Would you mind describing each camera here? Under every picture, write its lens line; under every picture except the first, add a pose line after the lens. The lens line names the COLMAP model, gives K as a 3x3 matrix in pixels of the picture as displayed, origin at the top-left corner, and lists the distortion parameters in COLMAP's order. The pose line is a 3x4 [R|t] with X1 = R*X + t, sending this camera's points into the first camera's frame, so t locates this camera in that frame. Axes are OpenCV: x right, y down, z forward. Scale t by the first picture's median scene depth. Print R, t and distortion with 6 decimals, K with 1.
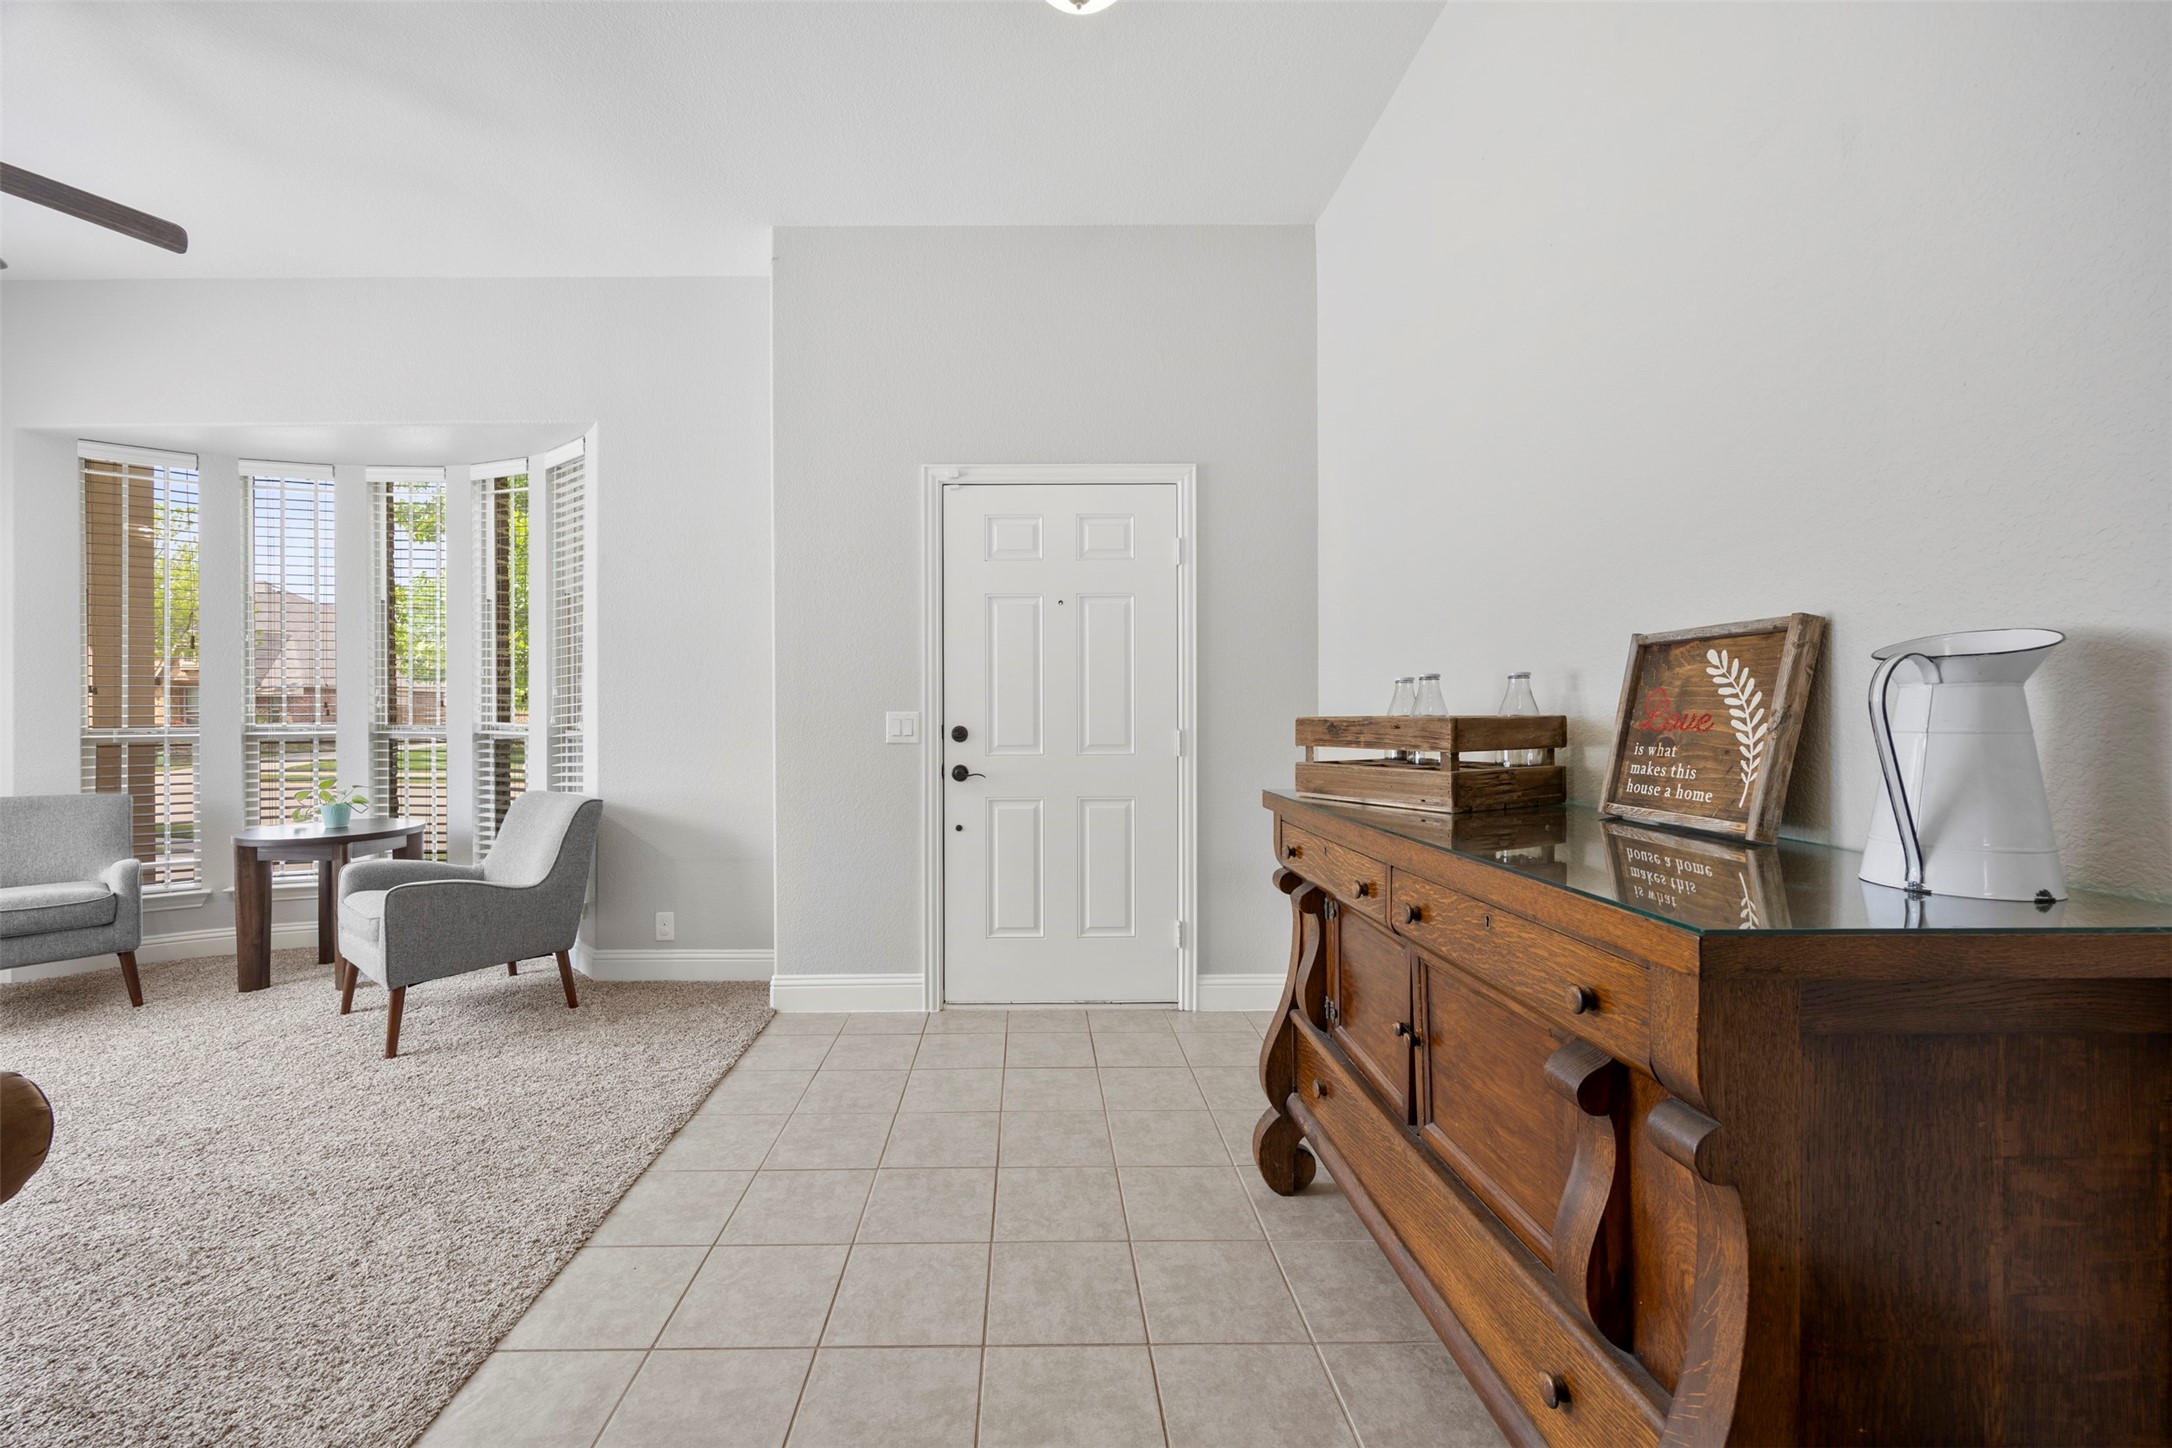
lens RADIAL K [[870.5, 0, 1032.1], [0, 870.5, 717.4], [0, 0, 1]] dist [-0.001060, 0.000148]
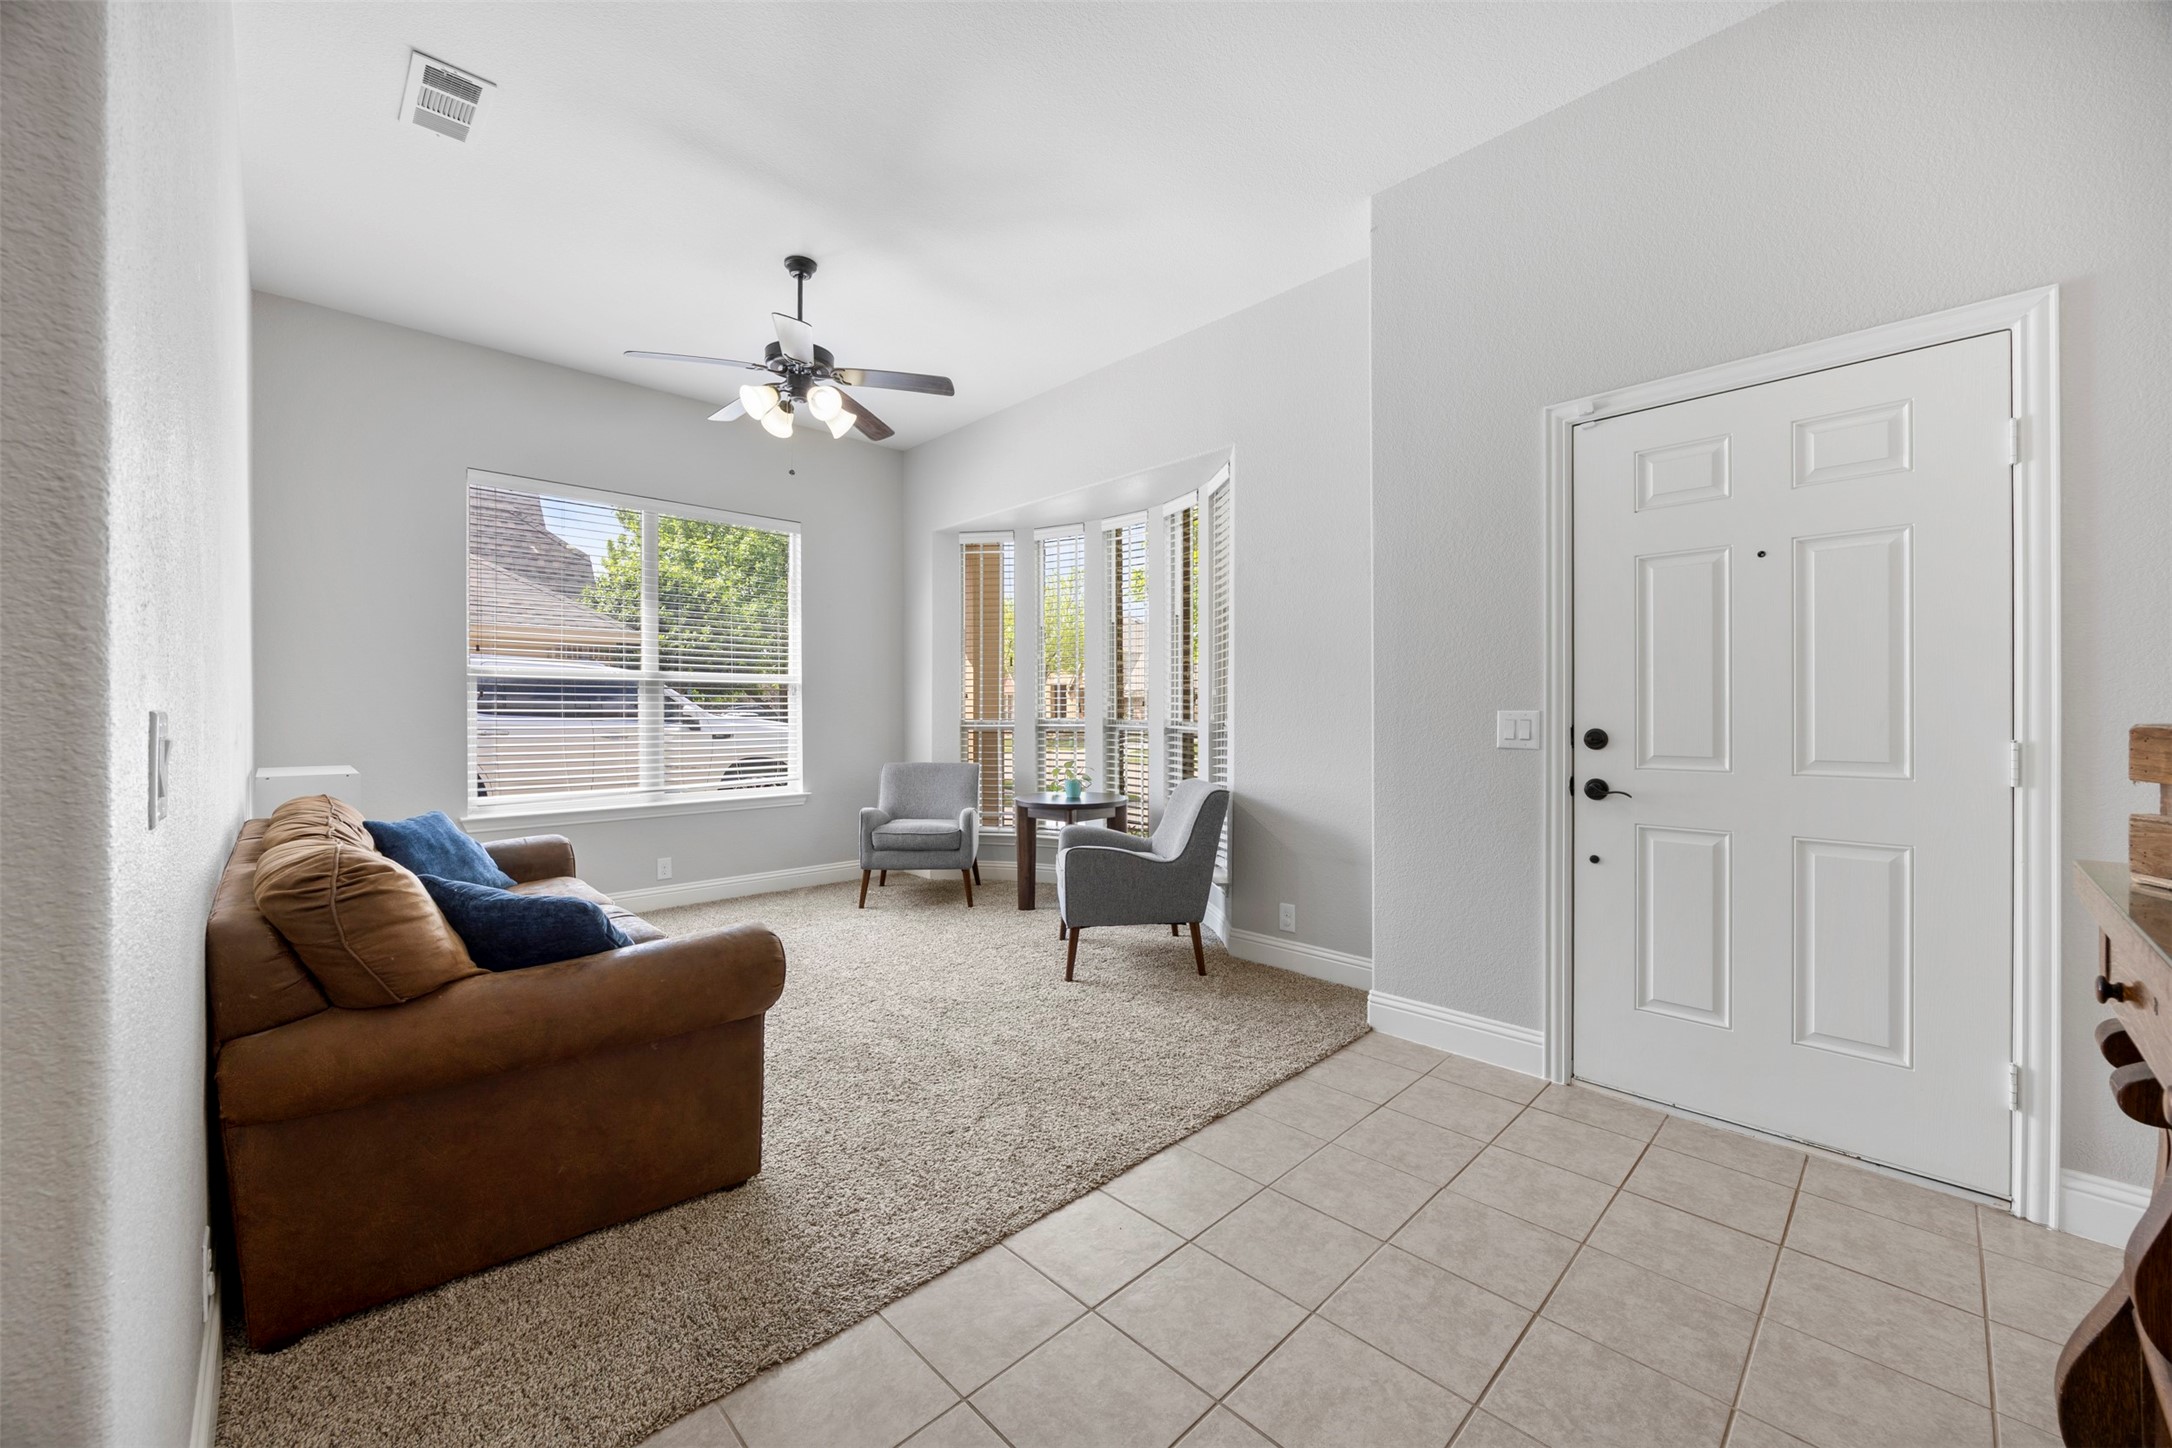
lens RADIAL K [[846.8, 0, 1085.4], [0, 846.8, 711.7], [0, 0, 1]] dist [-0.000749, 0.000075]
pose [[0.681664, 0.003342, -0.731658, 0.160762], [-0.005862, 0.999982, -0.000895, -0.002195], [0.731642, 0.004899, 0.681672, 0.146380]]
